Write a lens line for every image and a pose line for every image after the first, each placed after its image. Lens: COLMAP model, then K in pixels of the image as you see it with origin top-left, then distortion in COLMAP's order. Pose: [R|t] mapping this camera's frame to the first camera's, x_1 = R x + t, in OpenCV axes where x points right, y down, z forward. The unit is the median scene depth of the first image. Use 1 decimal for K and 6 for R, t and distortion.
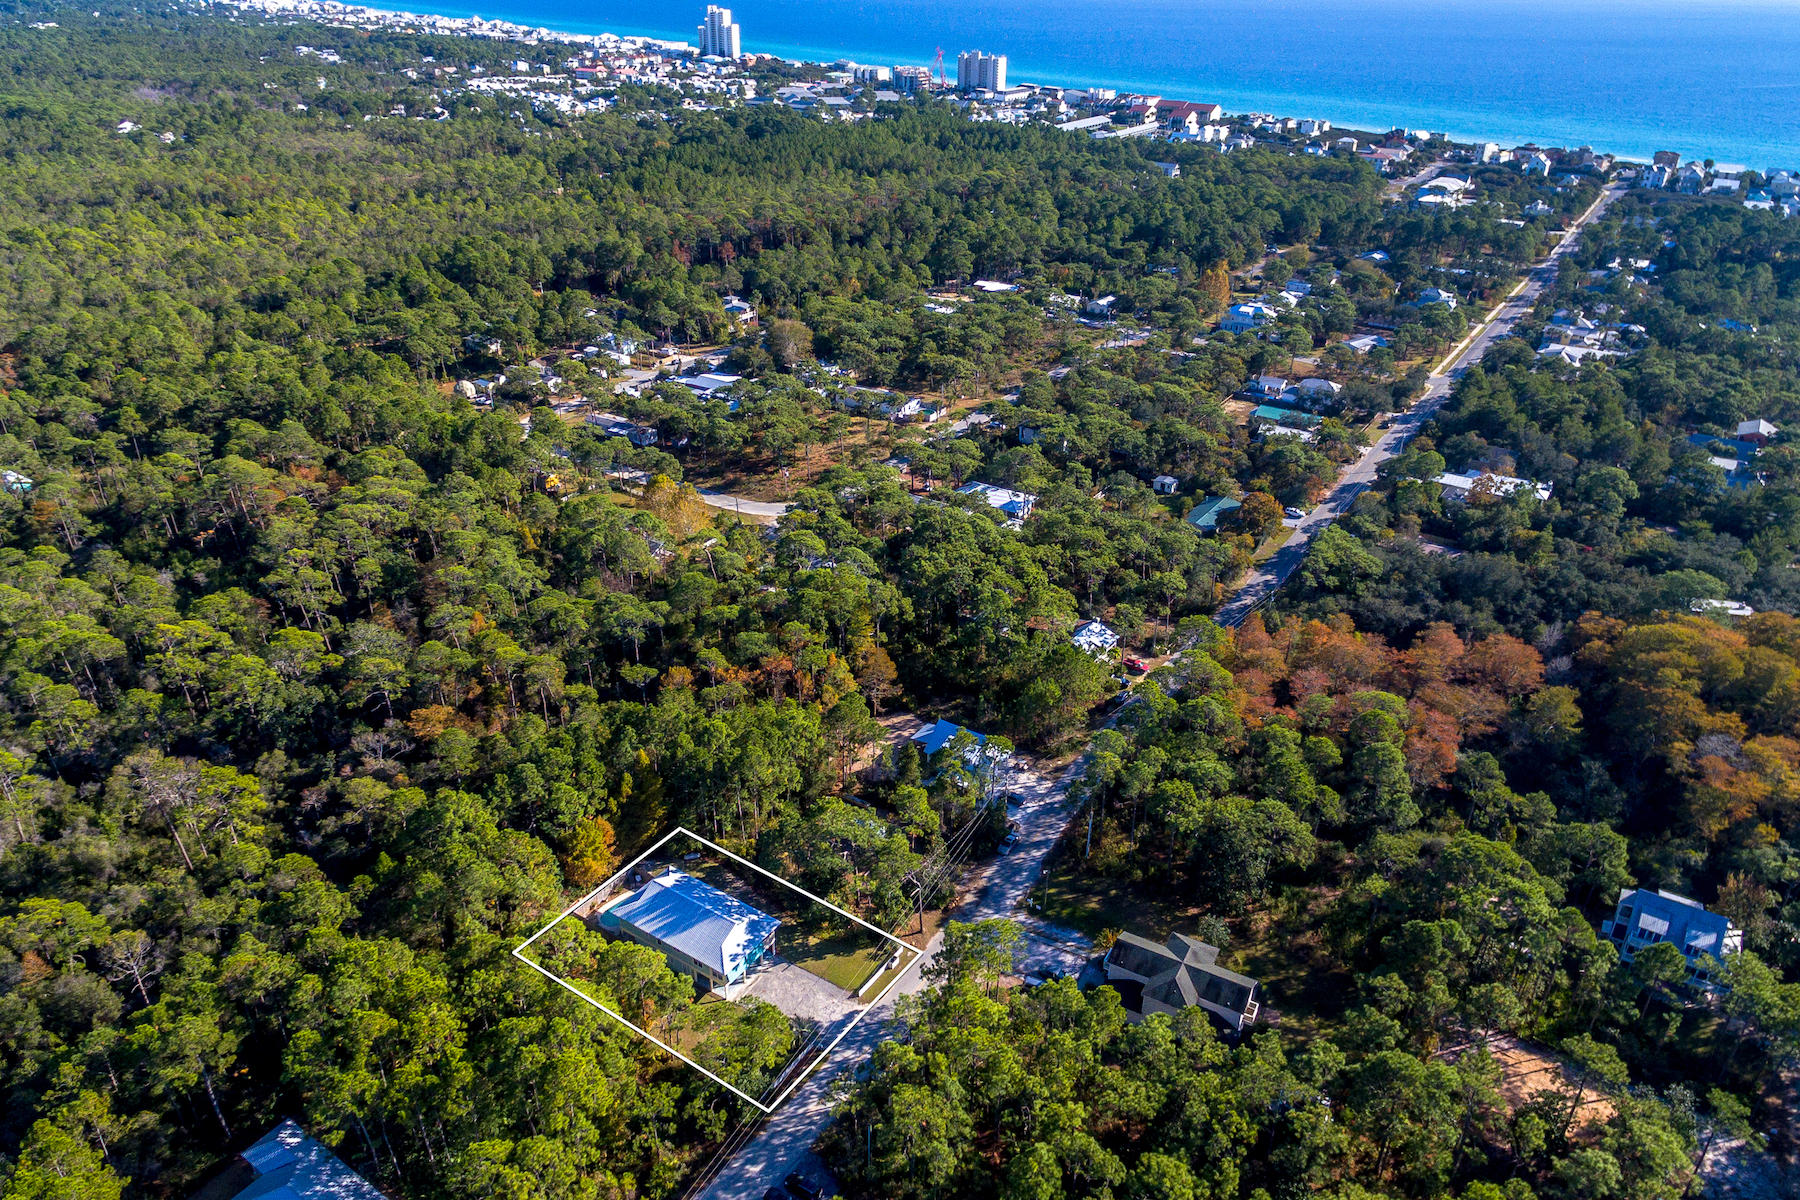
lens RADIAL K [[1165.7, 0, 896.6], [0, 1165.7, 605.8], [0, 0, 1]] dist [-0.003030, -0.001891]
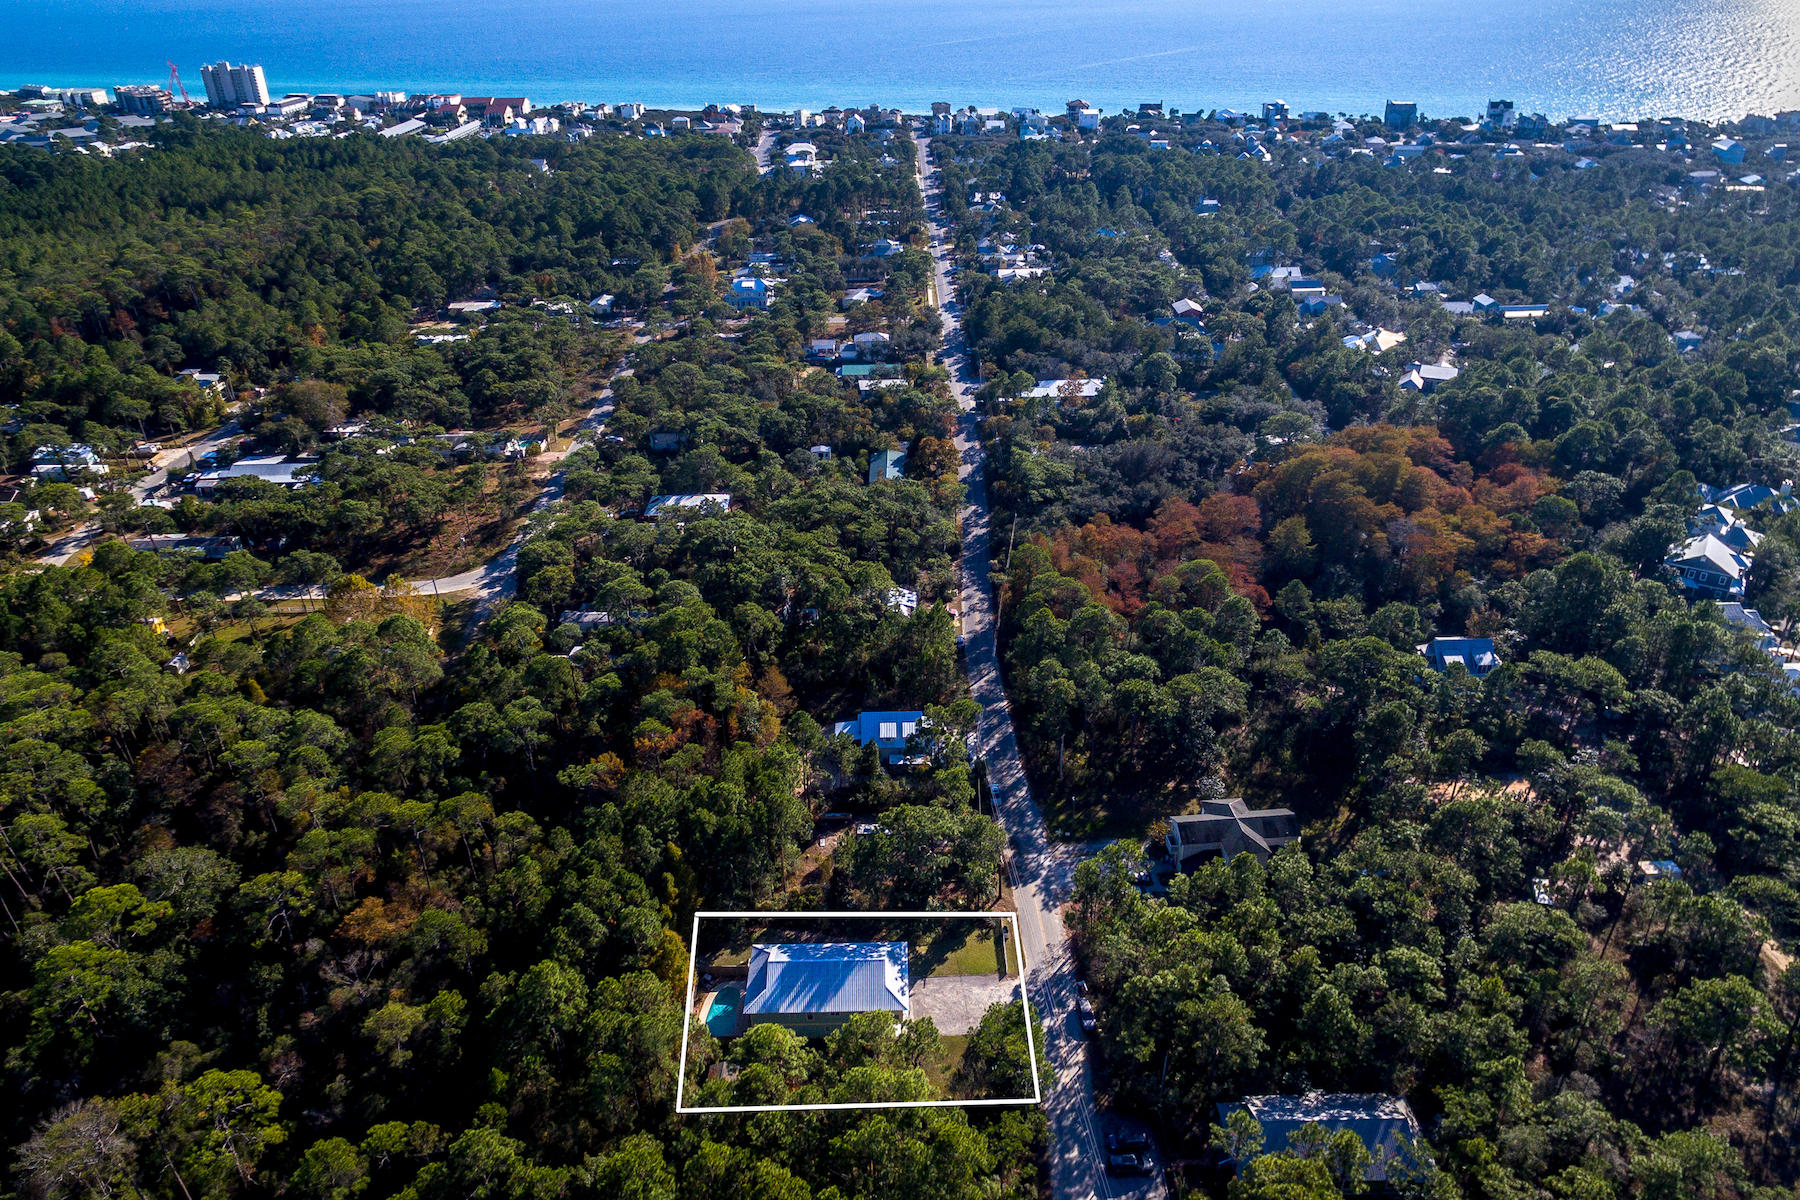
lens RADIAL K [[1165.7, 0, 896.6], [0, 1165.7, 605.8], [0, 0, 1]] dist [-0.003030, -0.001891]
pose [[0.830021, -0.292247, 0.475034, -0.449447], [0.288966, 0.953829, 0.081902, -0.073689], [-0.477037, 0.069289, 0.876148, 0.118715]]
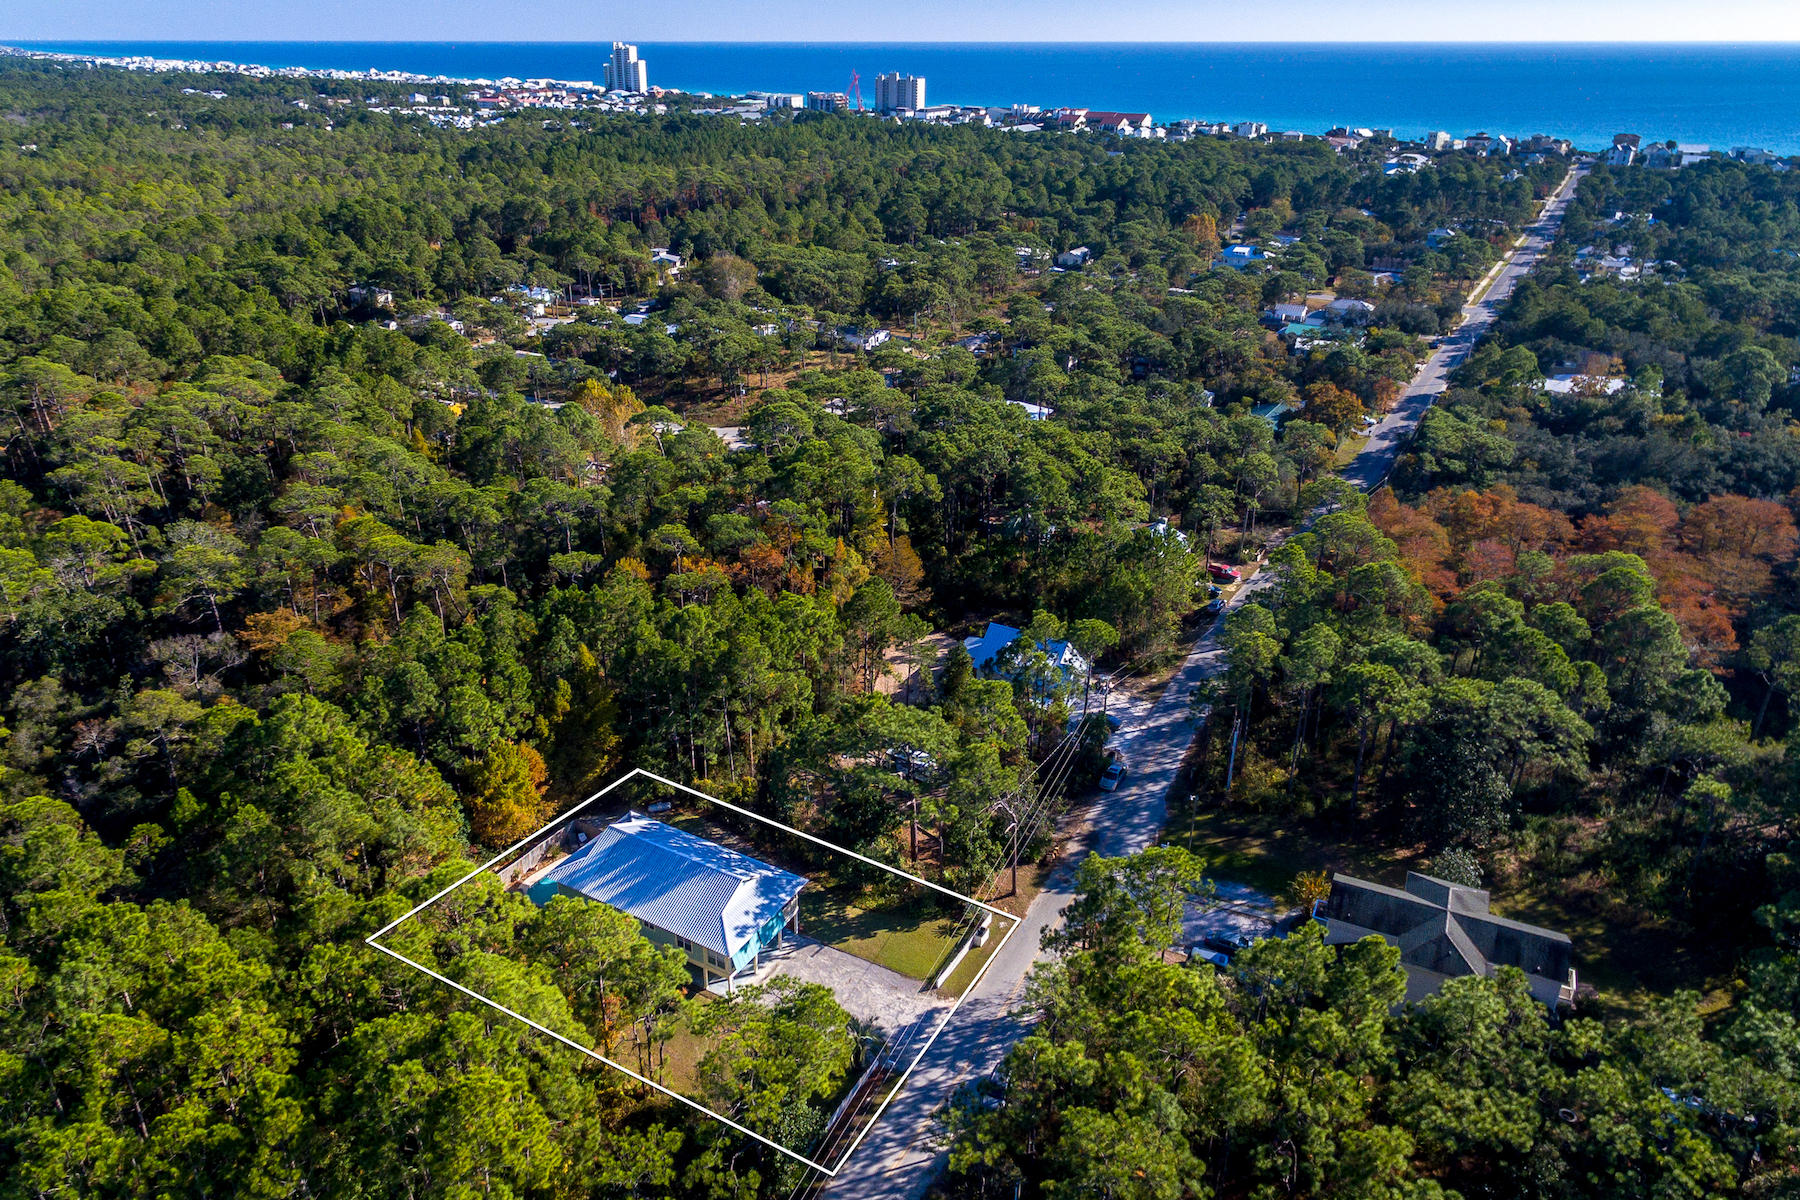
lens RADIAL K [[1197.6, 0, 853.8], [0, 1197.6, 600.4], [0, 0, 1]] dist [0.002180, 0.000684]
pose [[0.999108, -0.028844, 0.030837, -0.082482], [0.030457, 0.998120, -0.053189, 0.139804], [-0.029245, 0.054081, 0.998108, 0.297151]]
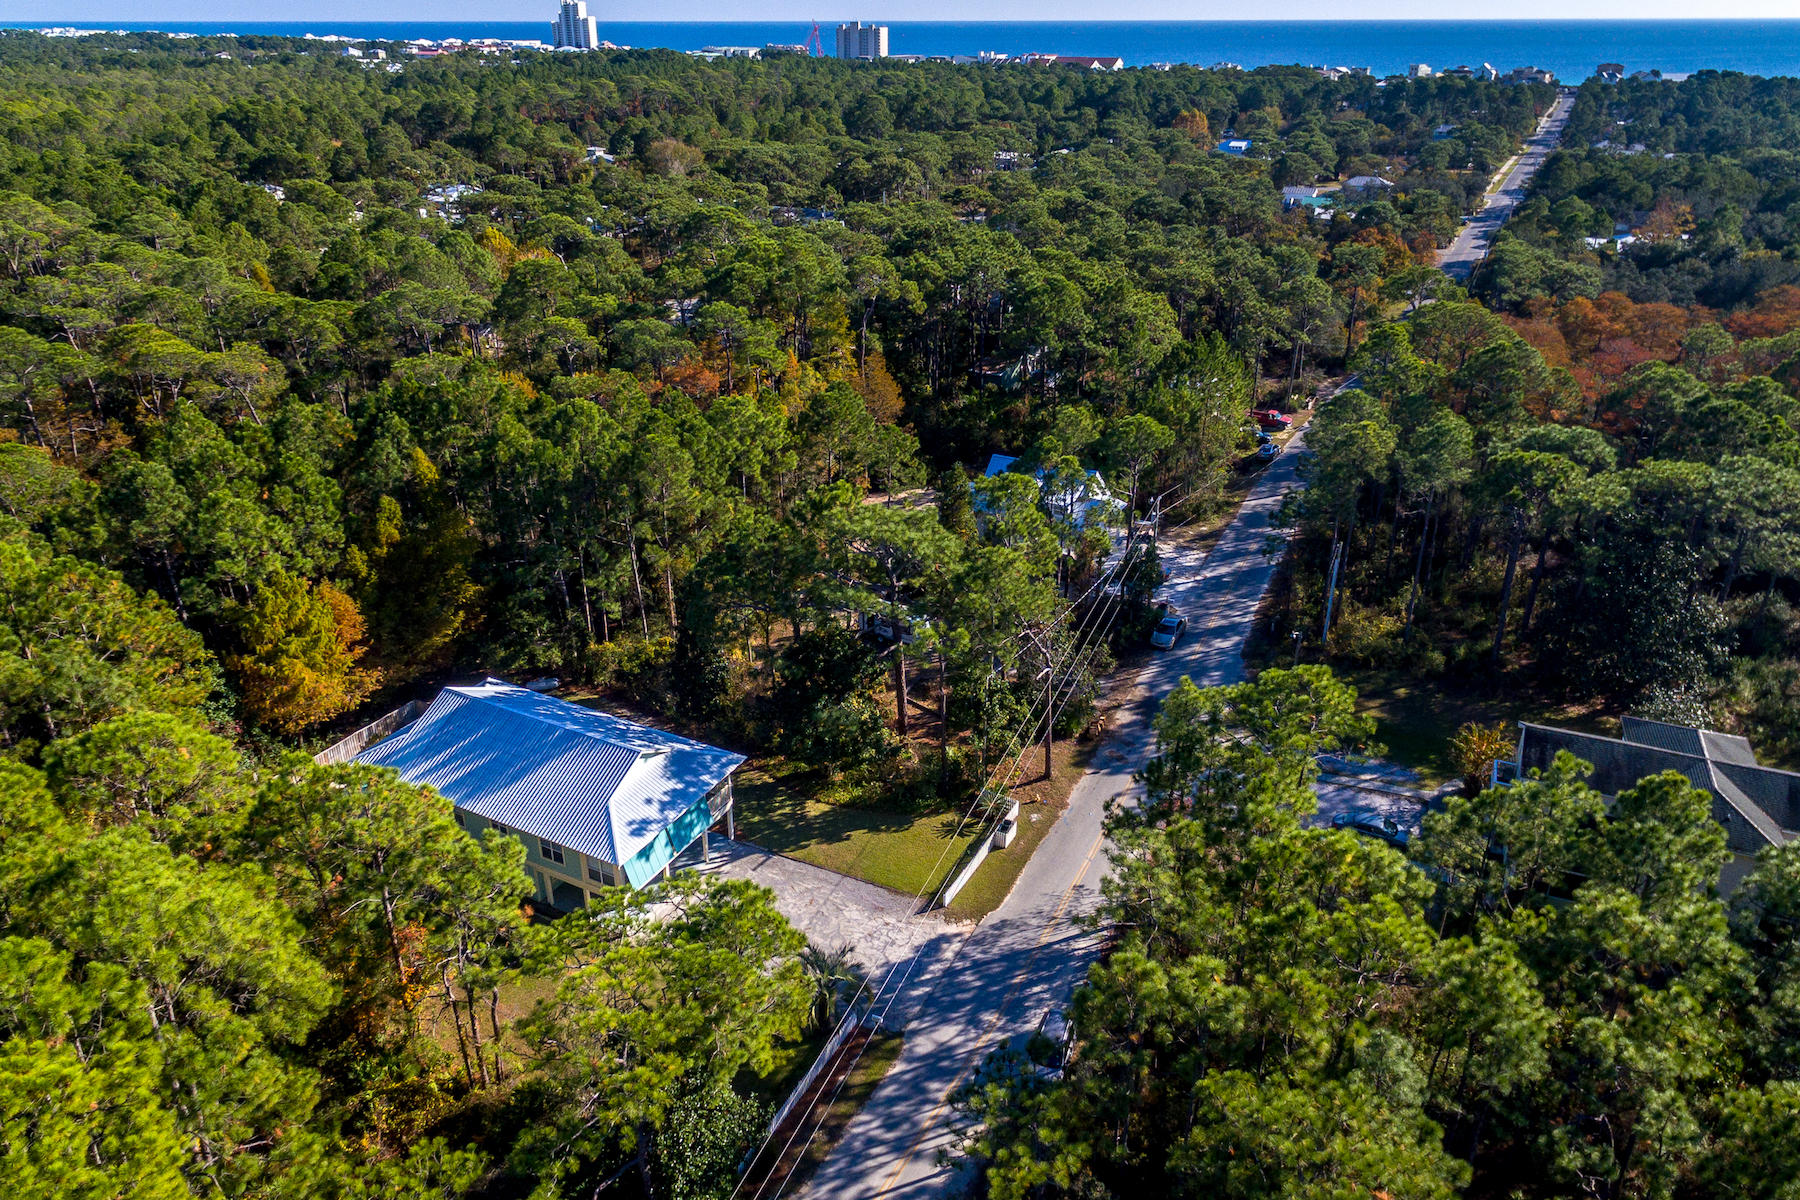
lens RADIAL K [[1214.1, 0, 889.0], [0, 1214.1, 598.8], [0, 0, 1]] dist [0.004489, -0.001455]
pose [[0.995328, -0.053807, 0.080166, -0.072676], [0.056947, 0.997676, -0.037420, 0.214304], [-0.077966, 0.041810, 0.996079, 0.499787]]
